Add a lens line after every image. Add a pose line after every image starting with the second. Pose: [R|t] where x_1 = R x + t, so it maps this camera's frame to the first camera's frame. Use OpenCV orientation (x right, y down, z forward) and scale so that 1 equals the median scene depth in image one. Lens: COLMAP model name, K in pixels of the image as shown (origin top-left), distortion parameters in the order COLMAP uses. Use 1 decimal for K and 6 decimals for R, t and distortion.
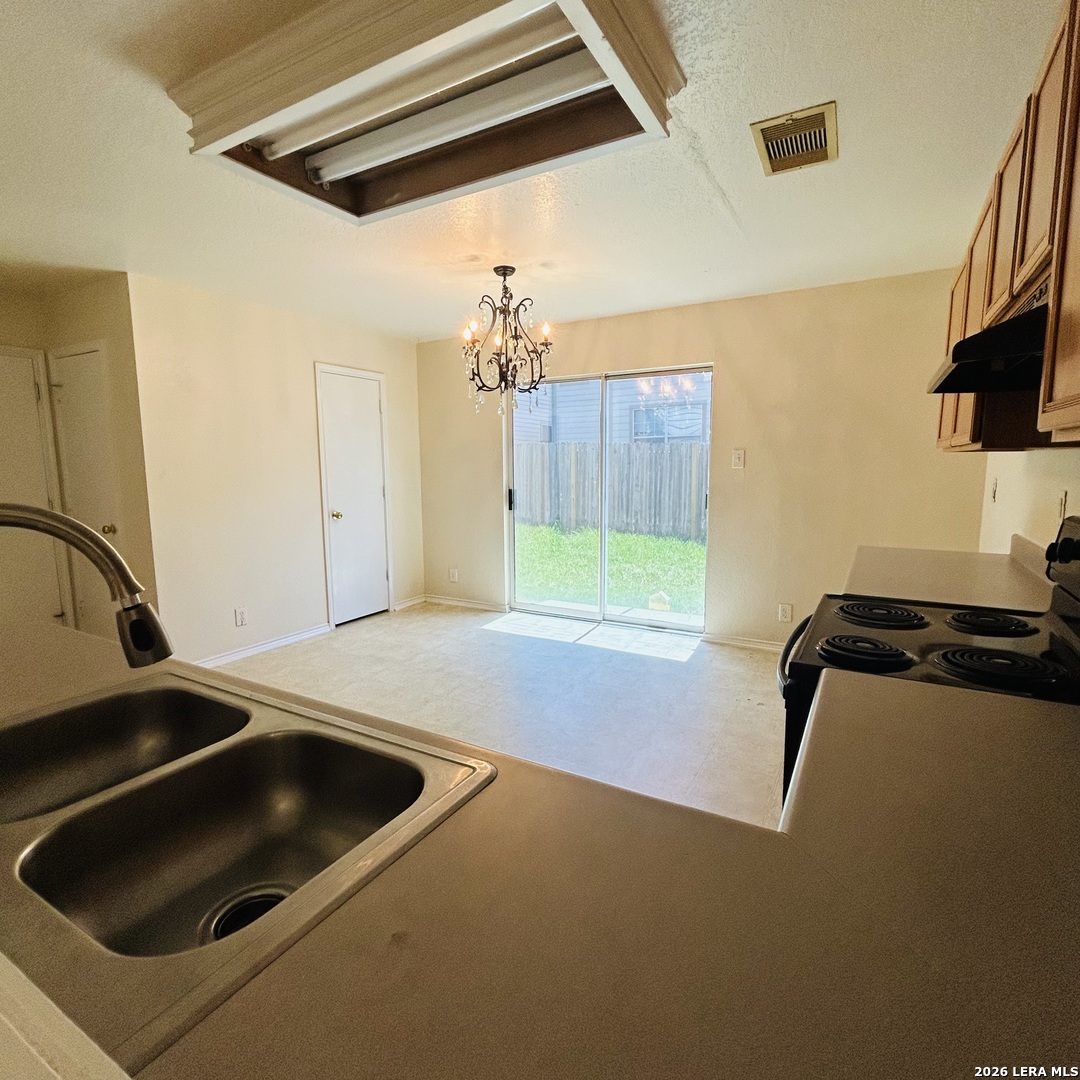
lens RADIAL K [[583.7, 0, 541.2], [0, 583.7, 537.0], [0, 0, 1]] dist [0.007930, -0.002921]
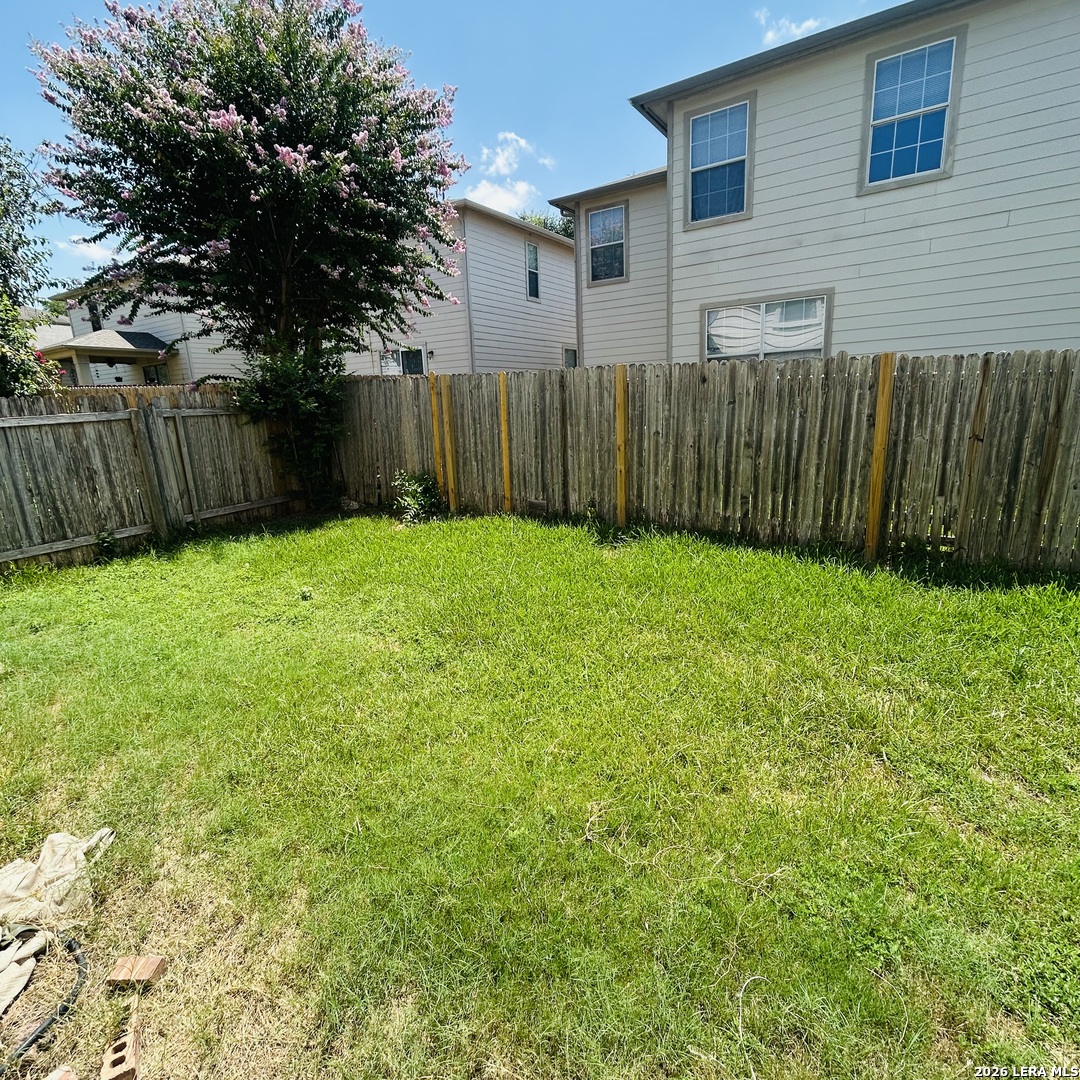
lens RADIAL K [[583.7, 0, 539.0], [0, 583.7, 538.8], [0, 0, 1]] dist [0.007930, -0.002921]
pose [[0.998432, -0.024702, -0.050230, 0.004736], [0.030314, 0.992992, 0.114227, -0.068650], [0.047056, -0.115570, 0.992184, 0.455780]]
